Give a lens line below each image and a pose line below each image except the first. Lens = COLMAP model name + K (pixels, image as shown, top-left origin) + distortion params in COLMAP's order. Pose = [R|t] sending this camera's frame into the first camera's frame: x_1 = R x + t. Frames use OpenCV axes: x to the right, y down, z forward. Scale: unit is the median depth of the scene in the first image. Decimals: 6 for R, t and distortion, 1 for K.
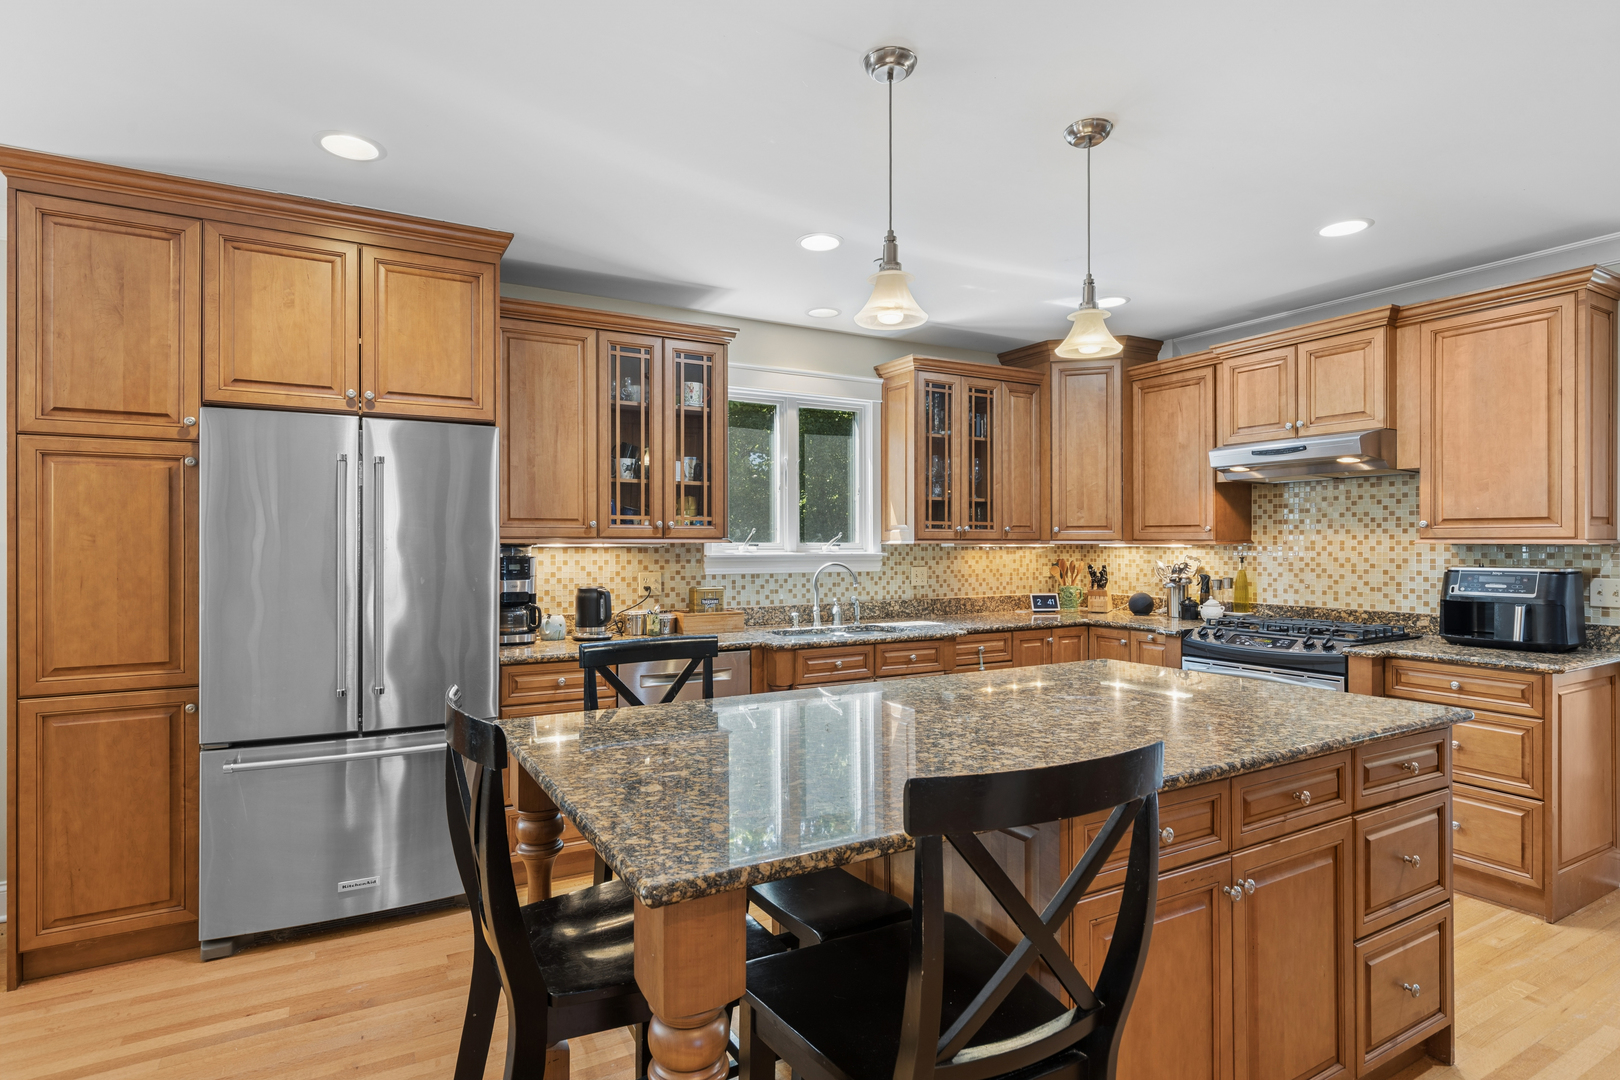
lens RADIAL K [[843.1, 0, 811.0], [0, 843.1, 541.8], [0, 0, 1]] dist [0.009436, 0.000264]
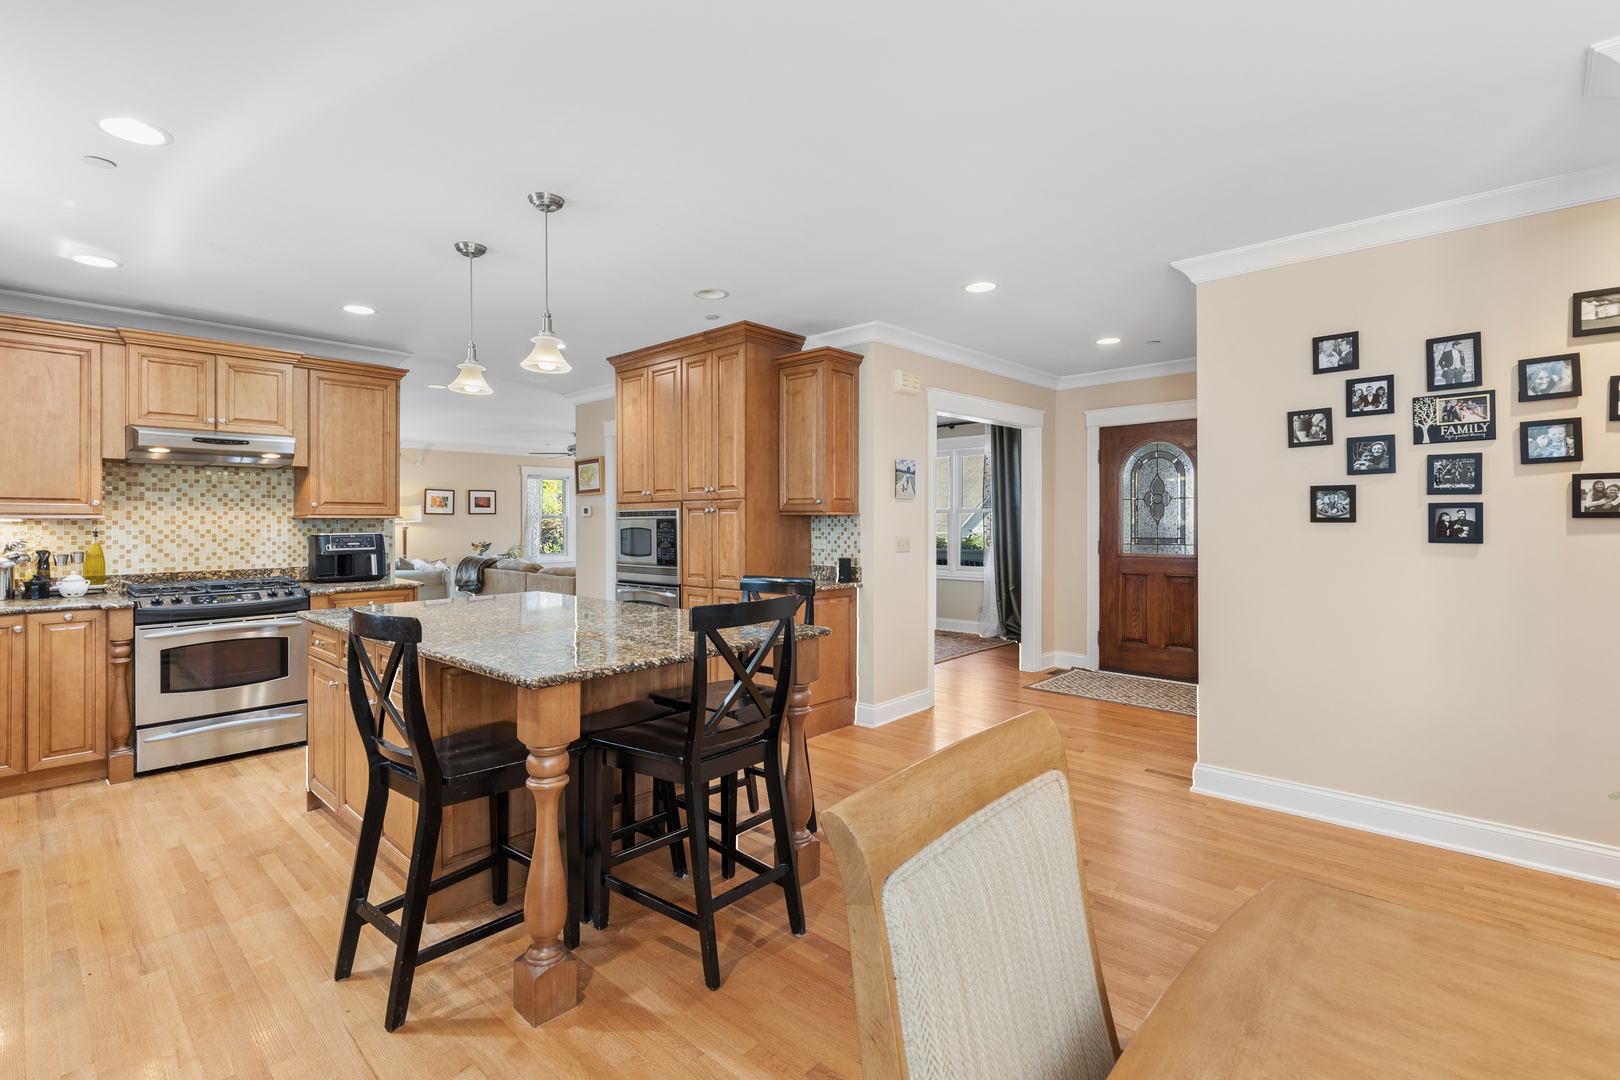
lens RADIAL K [[740.2, 0, 777.4], [0, 740.2, 514.0], [0, 0, 1]] dist [0.008224, -0.000051]
pose [[-0.272846, 0.010513, 0.962000, -0.659516], [0.000556, 0.999942, -0.010770, 0.008246], [-0.962057, -0.002404, -0.272836, 0.497217]]
